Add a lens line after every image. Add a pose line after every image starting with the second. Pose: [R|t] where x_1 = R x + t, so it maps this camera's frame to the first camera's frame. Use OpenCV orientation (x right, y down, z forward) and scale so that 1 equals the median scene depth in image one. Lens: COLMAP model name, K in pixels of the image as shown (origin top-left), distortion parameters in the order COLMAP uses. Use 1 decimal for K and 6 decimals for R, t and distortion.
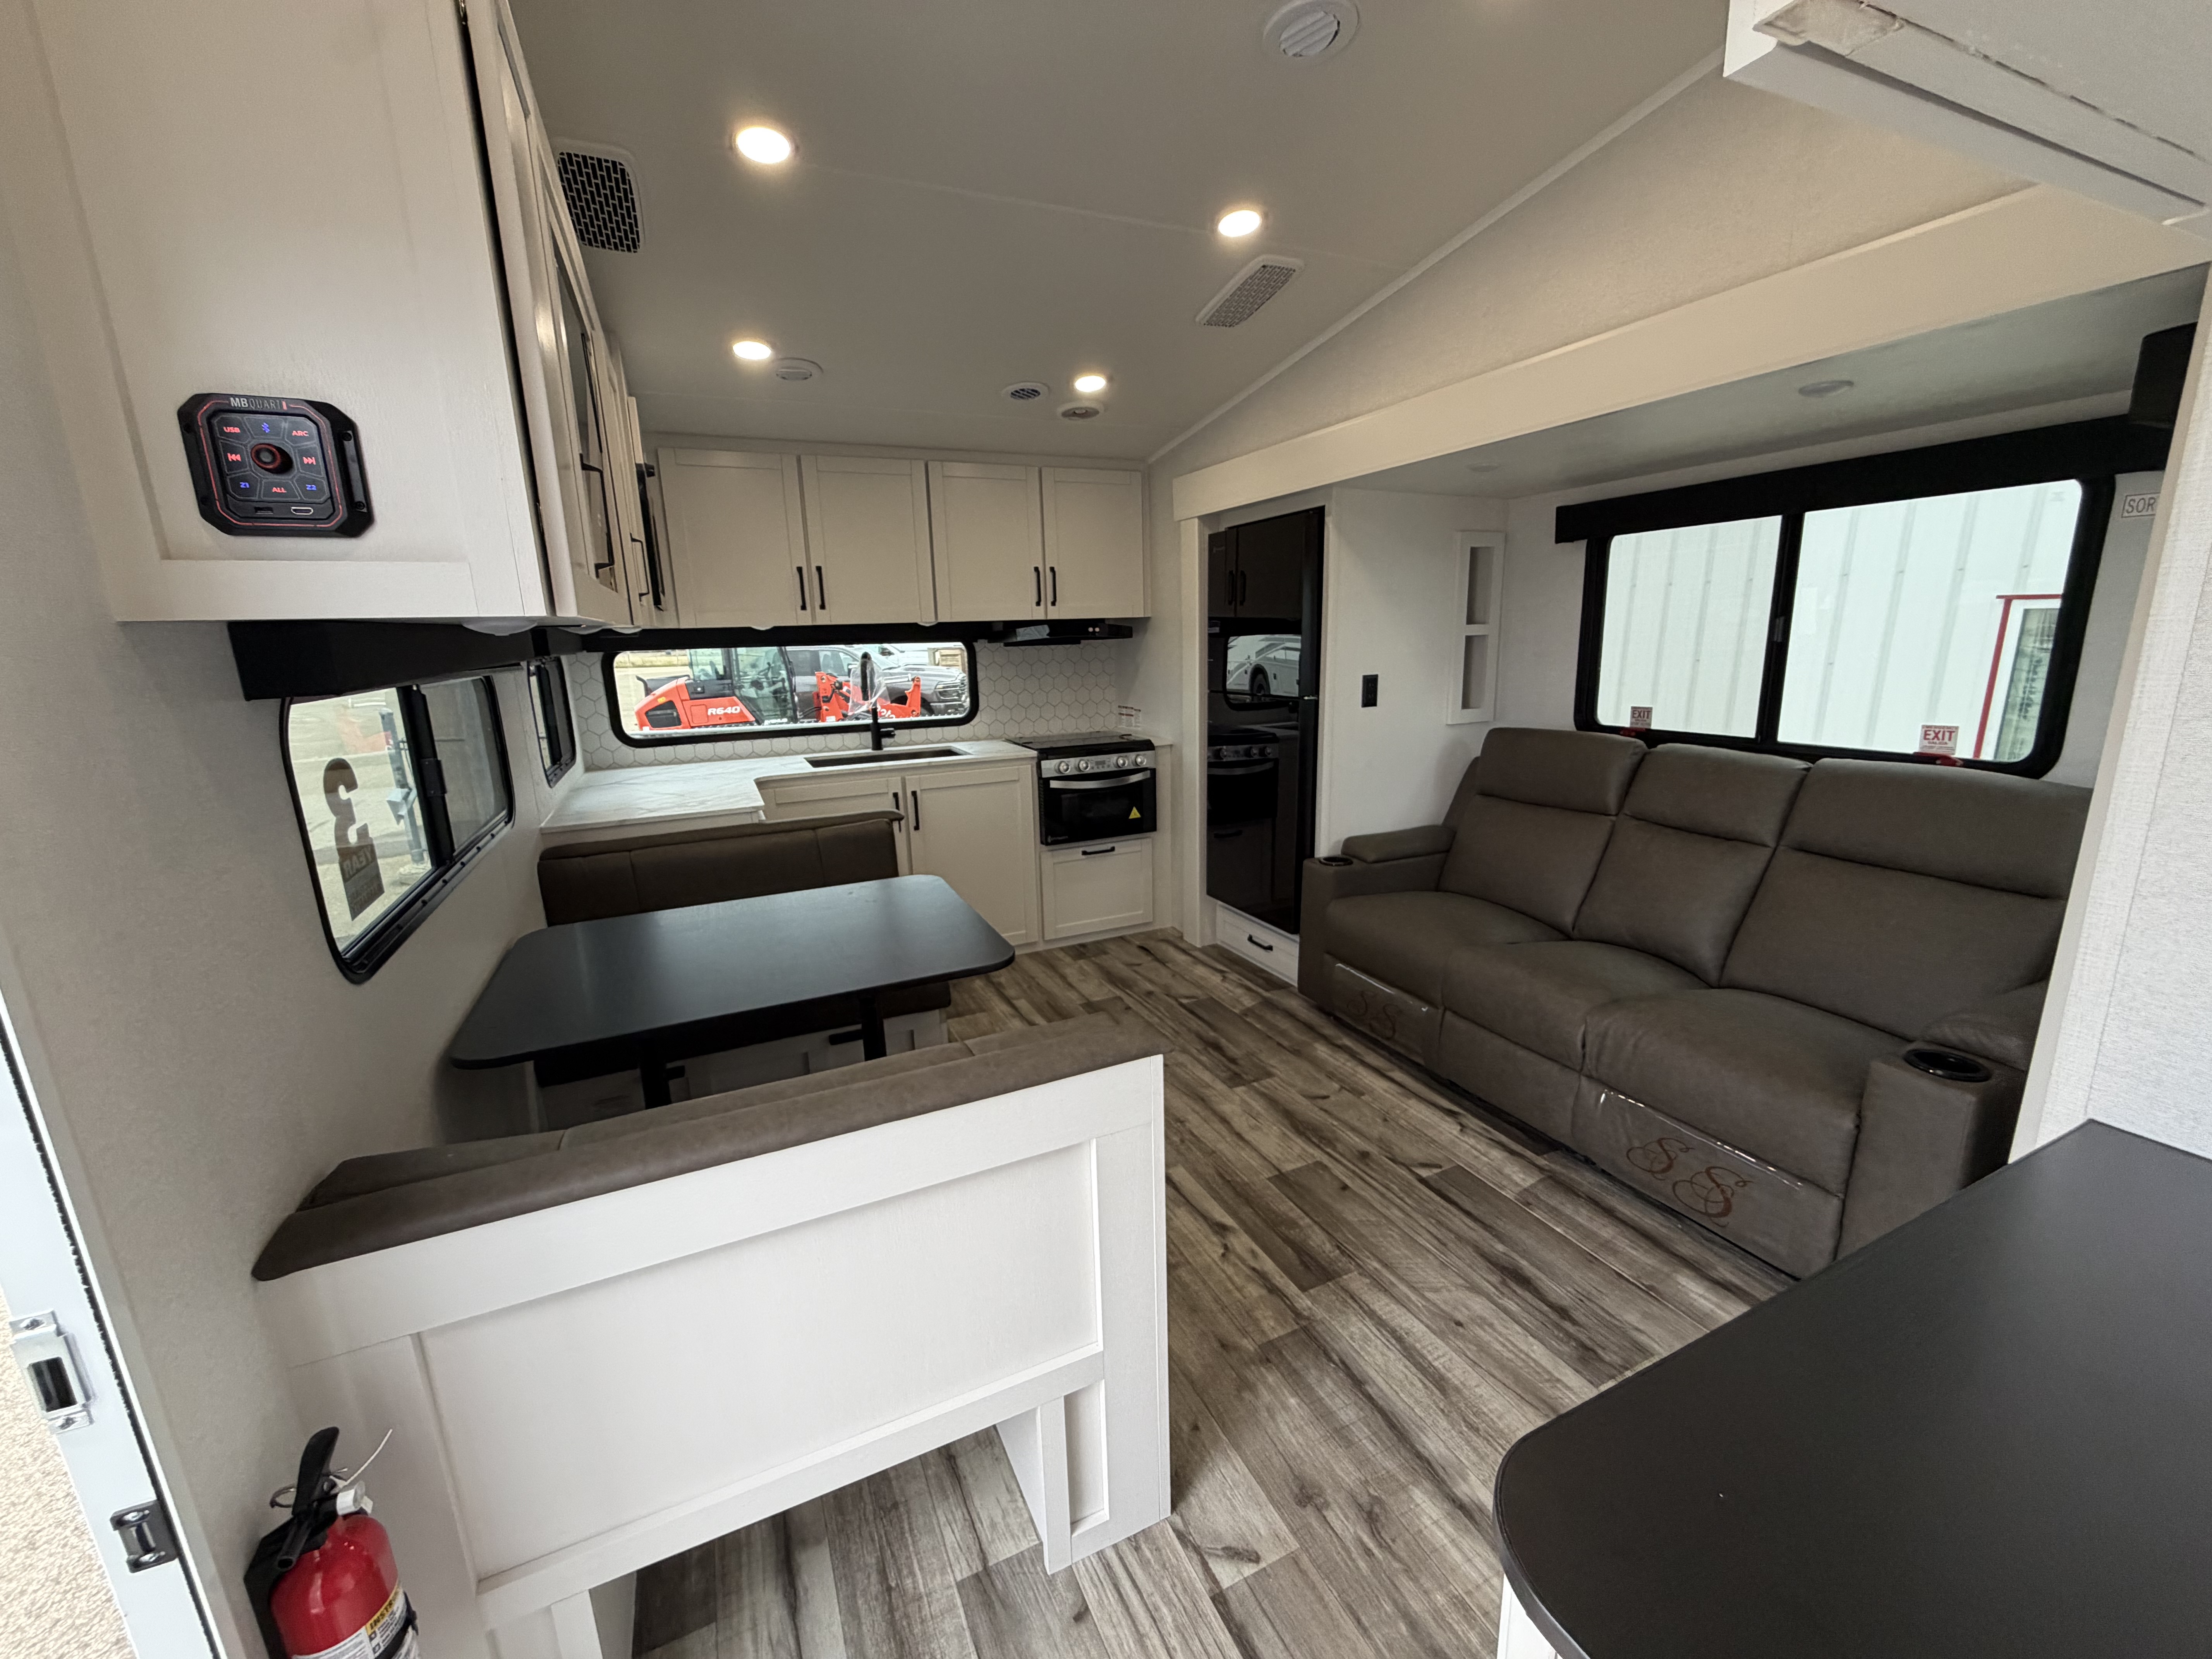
lens RADIAL K [[877.9, 0, 1099.6], [0, 877.9, 829.5], [0, 0, 1]] dist [0.001734, -0.000172]
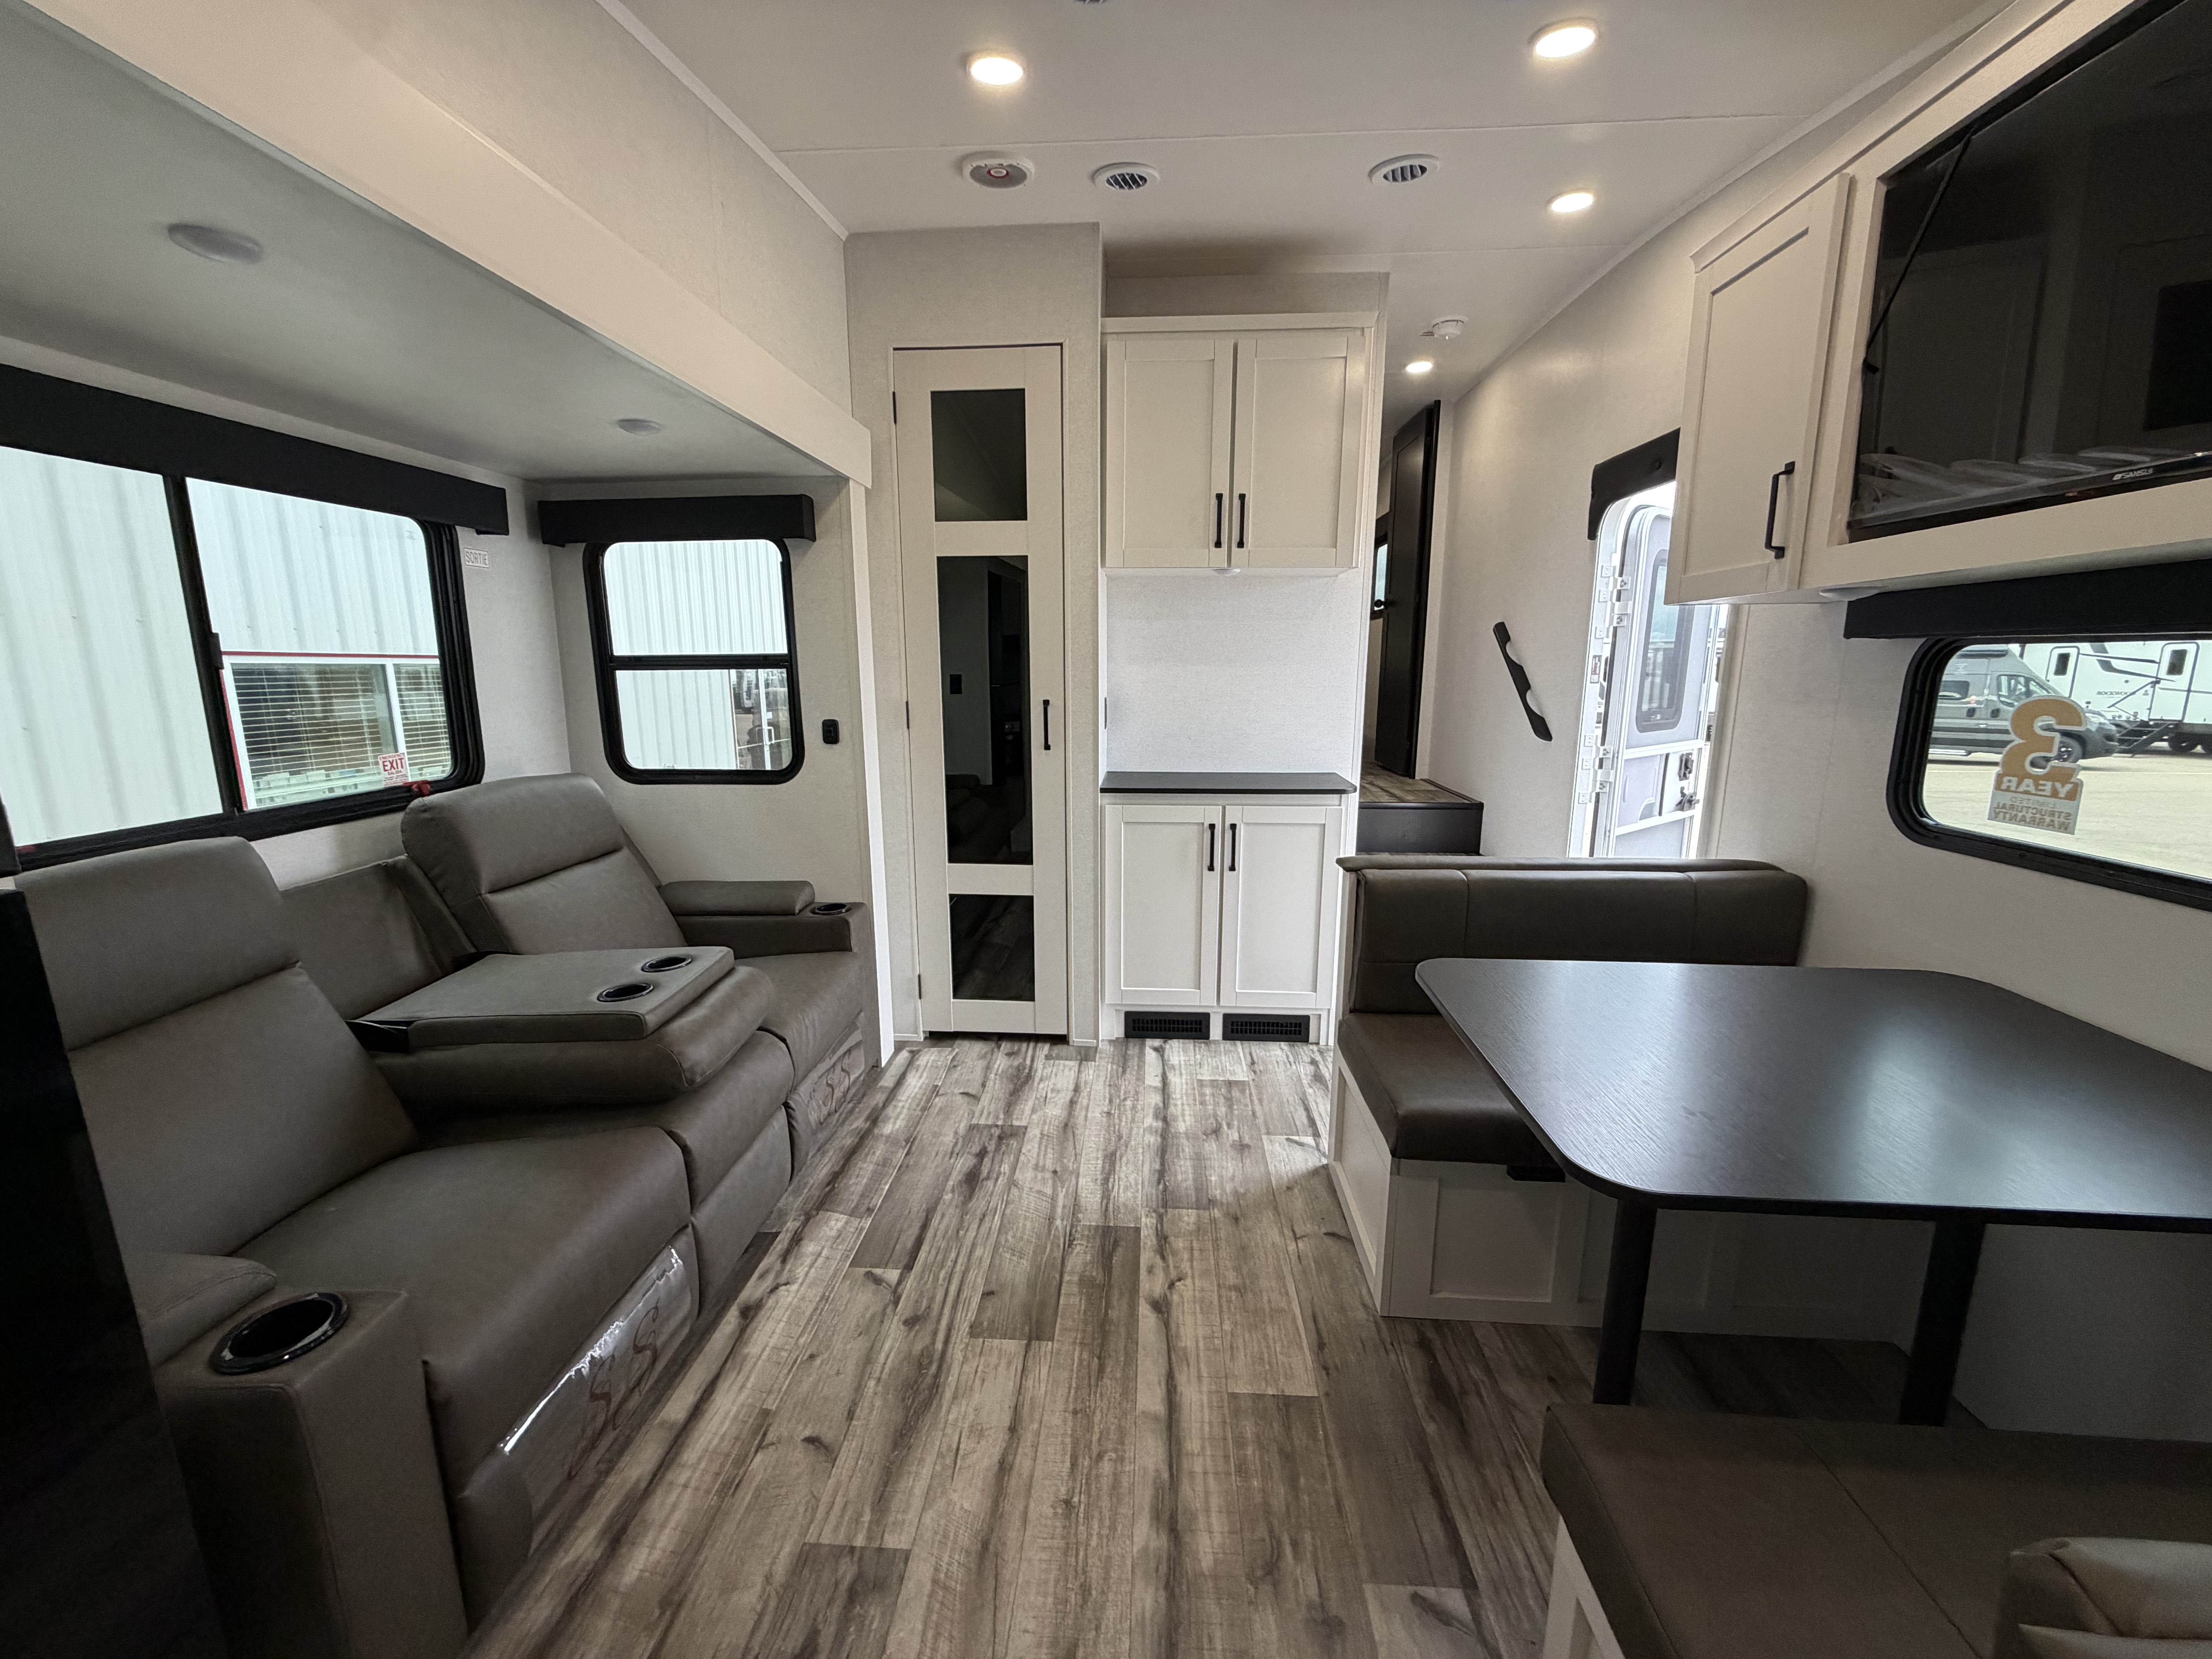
lens RADIAL K [[877.9, 0, 1099.6], [0, 877.9, 829.5], [0, 0, 1]] dist [0.001734, -0.000172]
pose [[-0.879678, -0.055454, 0.472326, -0.134831], [0.135796, 0.922539, 0.361222, -0.210699], [-0.455771, 0.381899, -0.804007, 1.073039]]
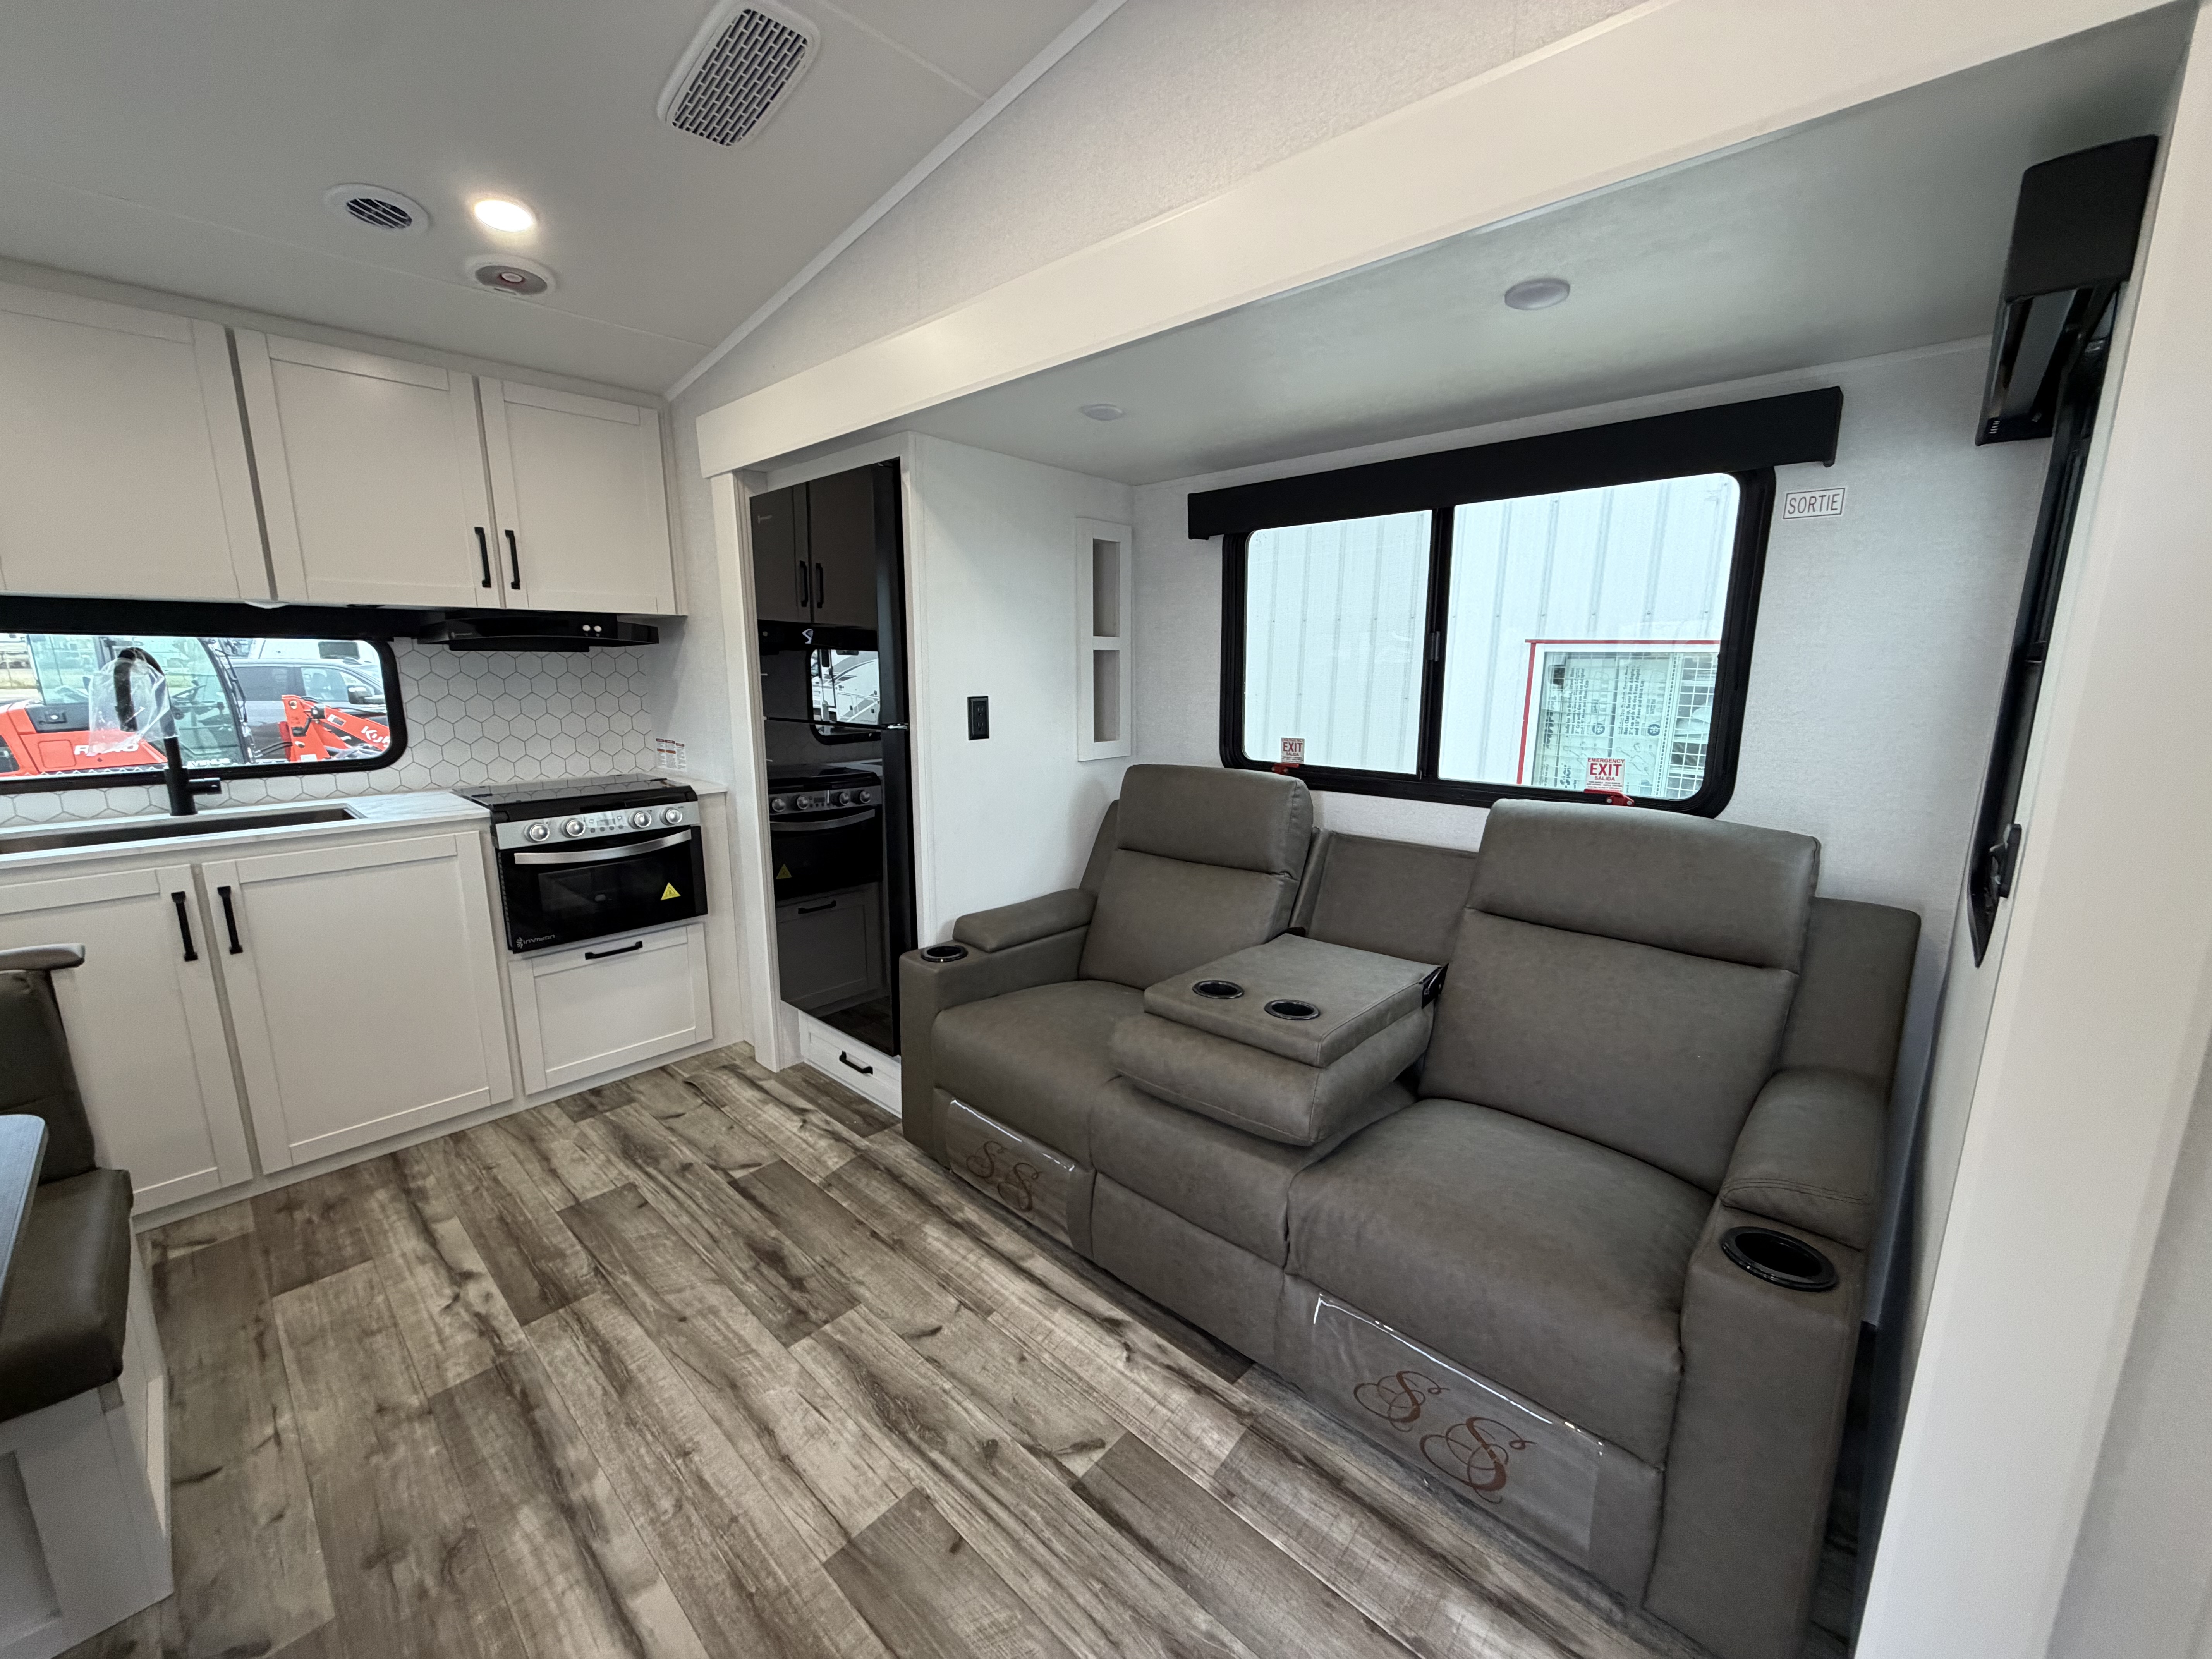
lens RADIAL K [[877.9, 0, 1099.6], [0, 877.9, 829.5], [0, 0, 1]] dist [0.001734, -0.000172]
pose [[0.924373, -0.042736, 0.379090, 0.121218], [0.056577, 0.998074, -0.025440, -0.040163], [-0.377272, 0.044964, 0.925010, 0.289338]]
